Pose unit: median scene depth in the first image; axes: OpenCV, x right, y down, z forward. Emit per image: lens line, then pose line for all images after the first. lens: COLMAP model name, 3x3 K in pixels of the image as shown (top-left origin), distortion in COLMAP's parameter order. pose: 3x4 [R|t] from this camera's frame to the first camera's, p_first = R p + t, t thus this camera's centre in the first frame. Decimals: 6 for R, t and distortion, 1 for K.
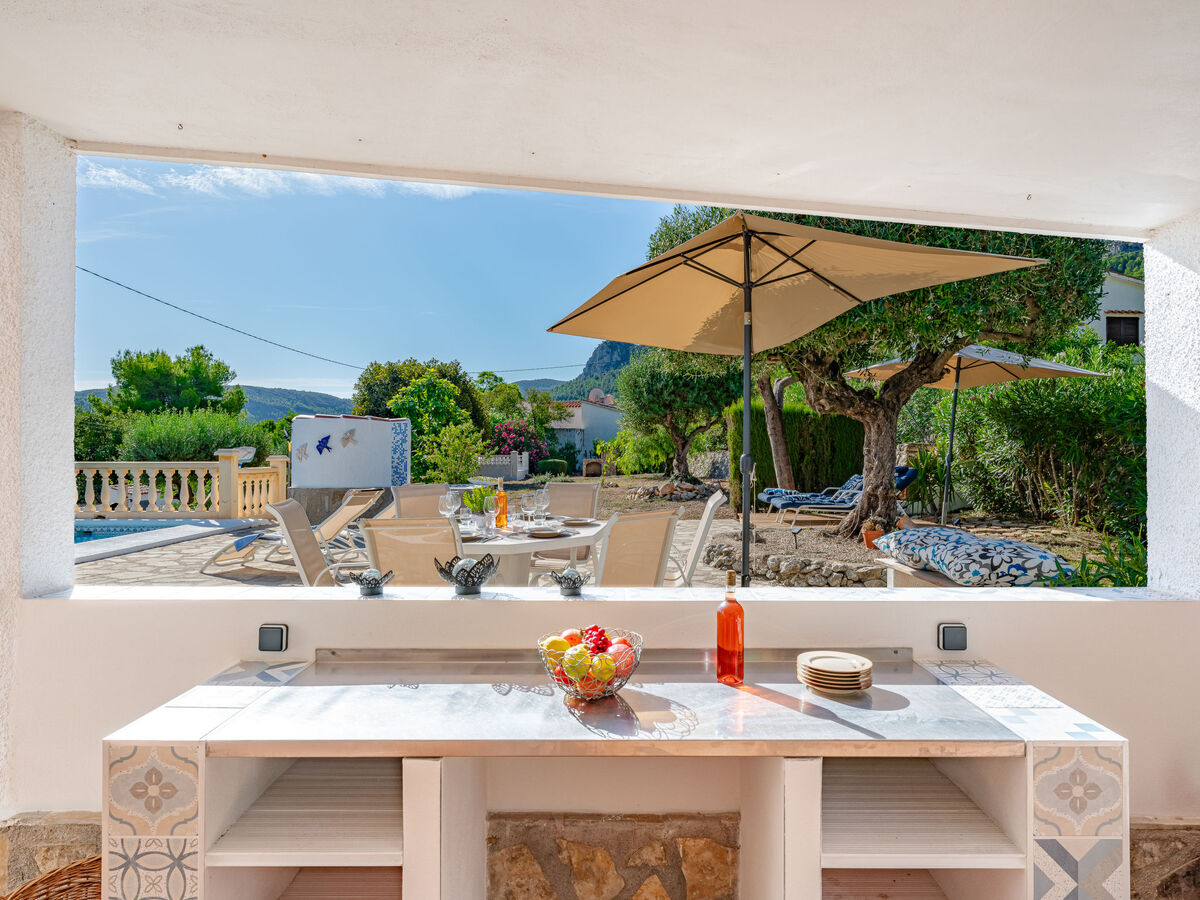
lens RADIAL K [[732.8, 0, 591.5], [0, 732.8, 447.2], [0, 0, 1]] dist [0.008684, 0.002399]
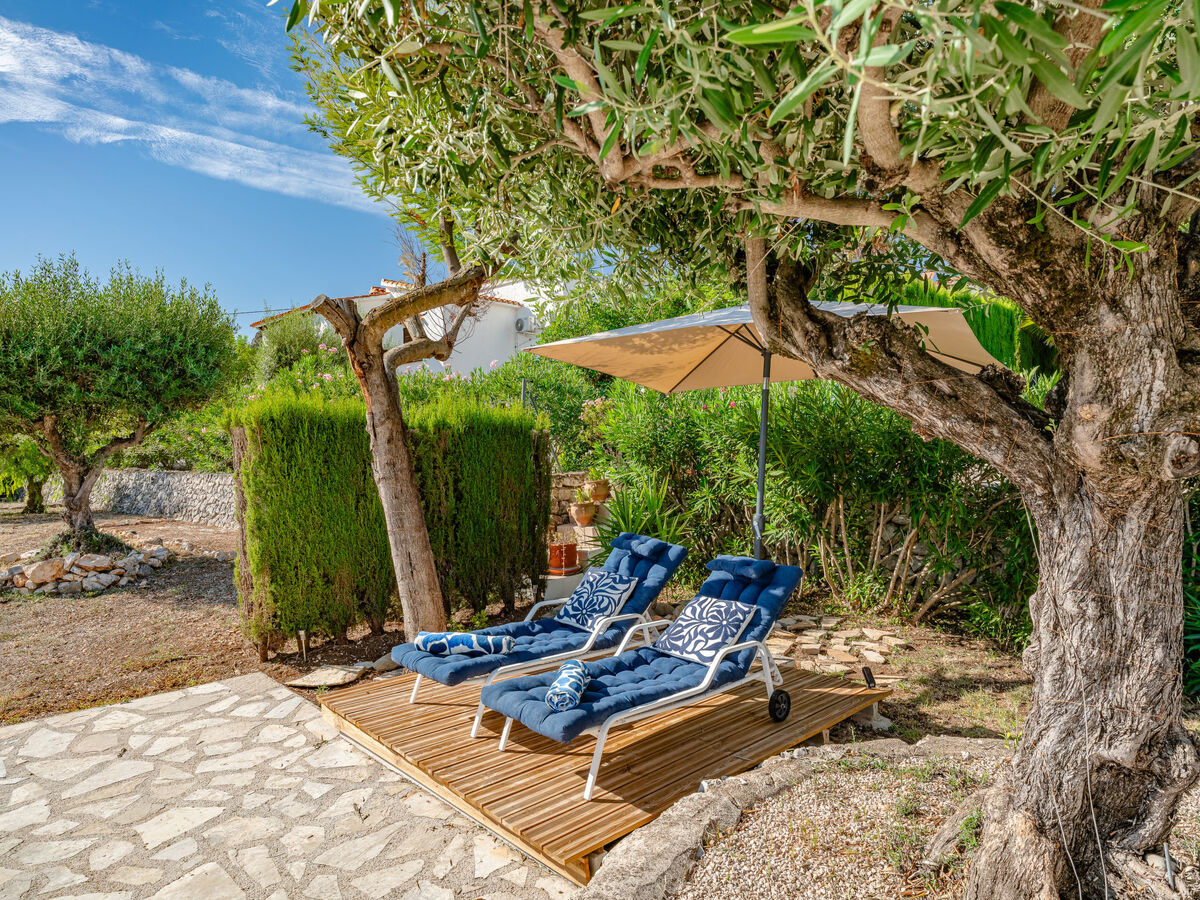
lens RADIAL K [[732.8, 0, 589.4], [0, 732.8, 442.2], [0, 0, 1]] dist [0.008684, 0.002399]
pose [[0.723340, 0.000223, 0.690492, 0.026332], [0.006222, 0.999957, -0.006841, -0.021696], [-0.690464, 0.009245, 0.723308, 0.393923]]
